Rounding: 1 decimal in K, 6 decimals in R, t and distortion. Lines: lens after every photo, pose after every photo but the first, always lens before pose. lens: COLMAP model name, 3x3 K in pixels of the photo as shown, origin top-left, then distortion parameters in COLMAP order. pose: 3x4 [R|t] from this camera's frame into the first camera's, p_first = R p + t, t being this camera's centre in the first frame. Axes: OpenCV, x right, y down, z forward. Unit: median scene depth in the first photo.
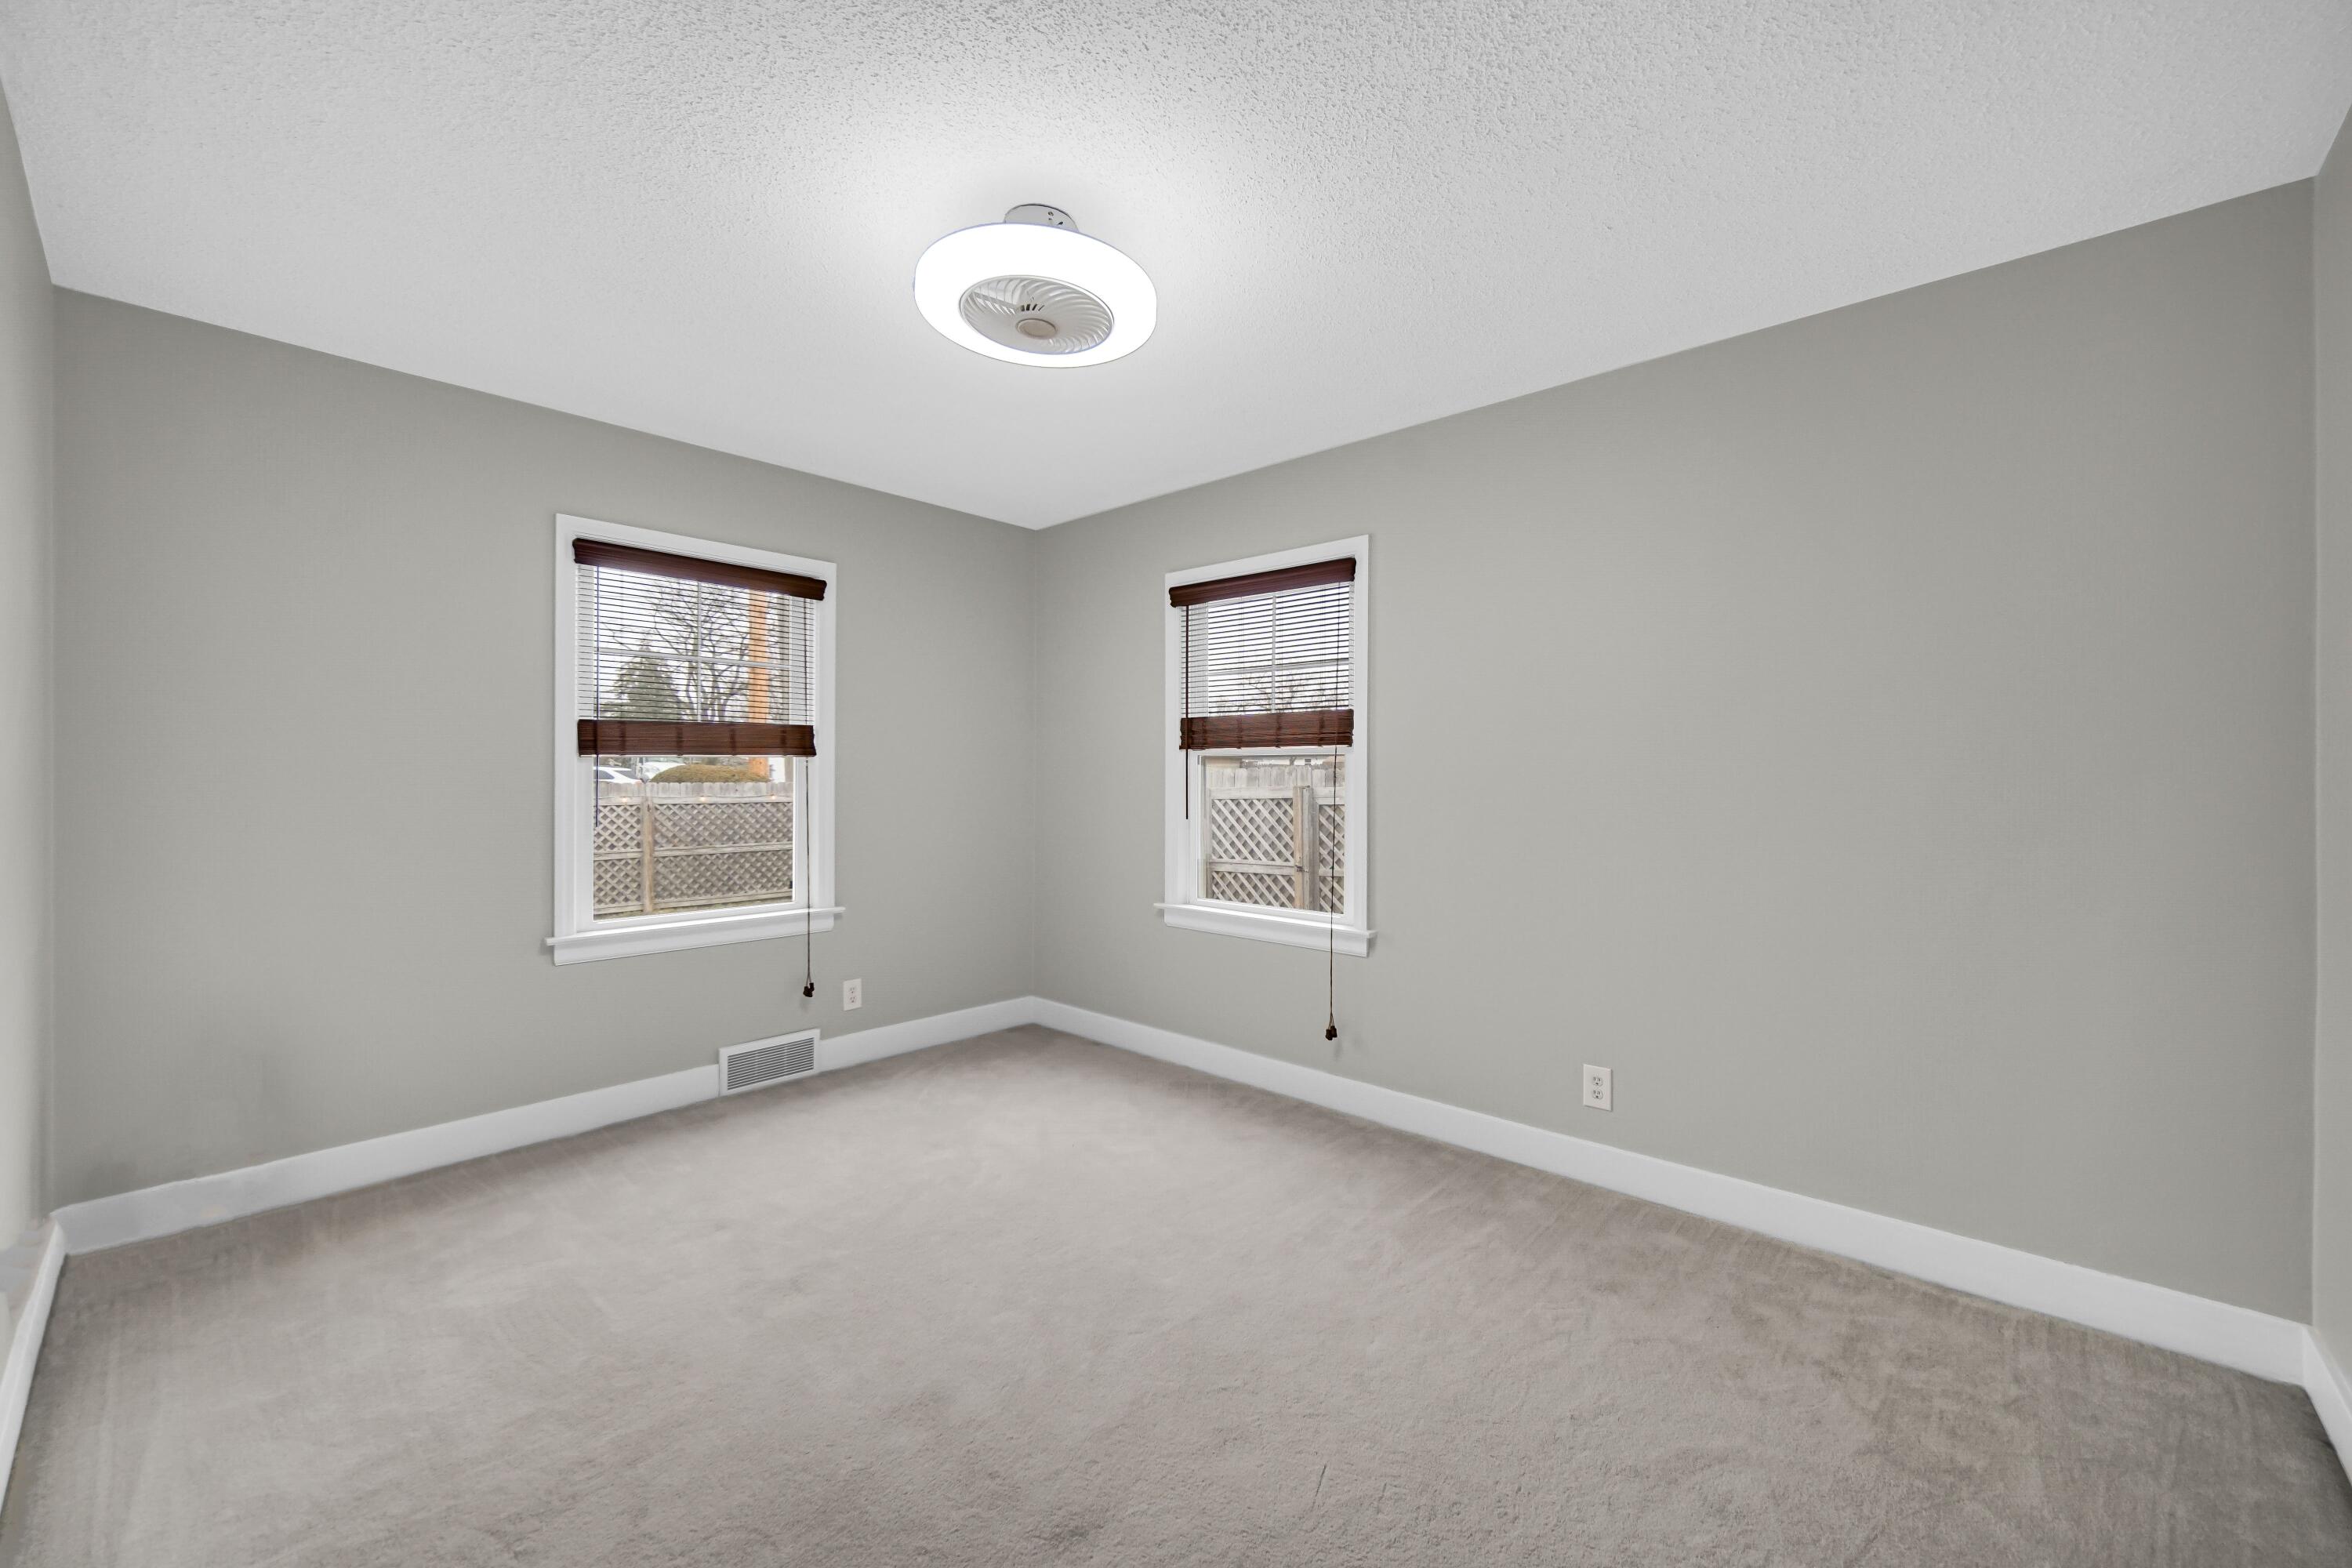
lens RADIAL K [[933.1, 0, 1169.7], [0, 933.1, 782.4], [0, 0, 1]] dist [0.000509, 0.000073]
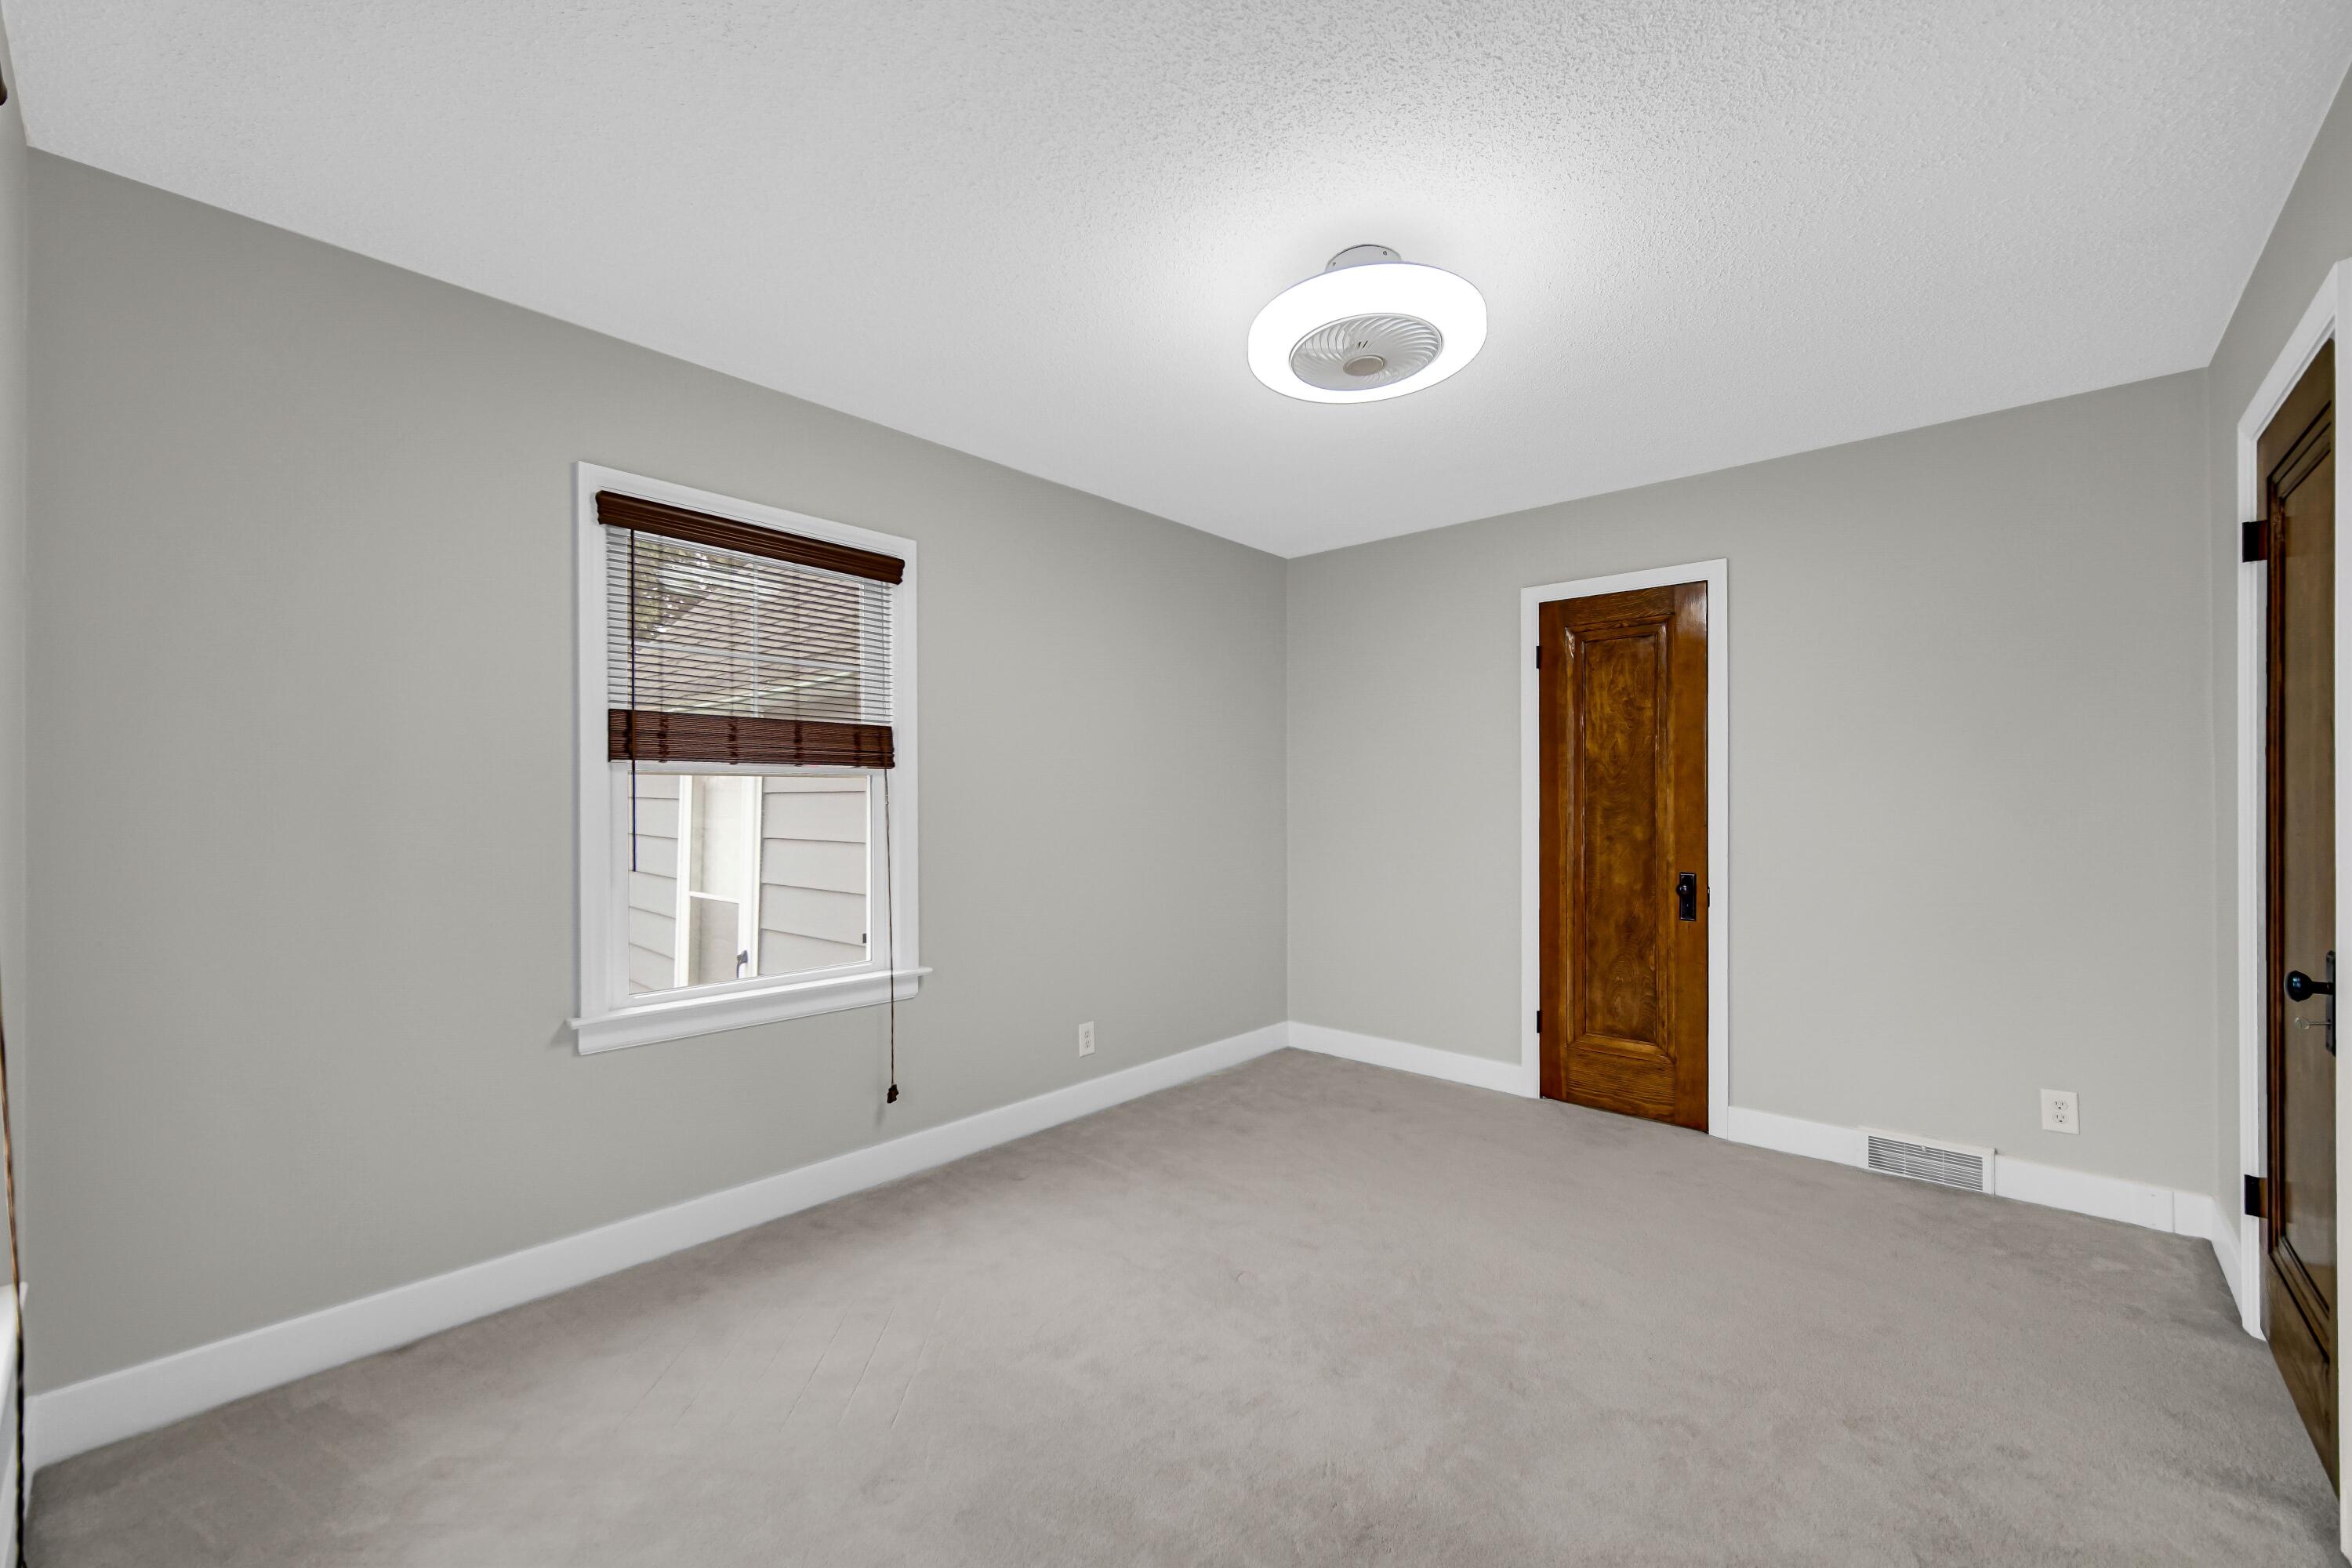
lens RADIAL K [[945.1, 0, 1176.3], [0, 945.1, 802.4], [0, 0, 1]] dist [-0.000094, -0.000050]
pose [[-0.015042, -0.007464, 0.999859, -0.780568], [0.006550, 0.999950, 0.007564, -0.012144], [-0.999865, 0.006663, -0.014993, 0.807728]]
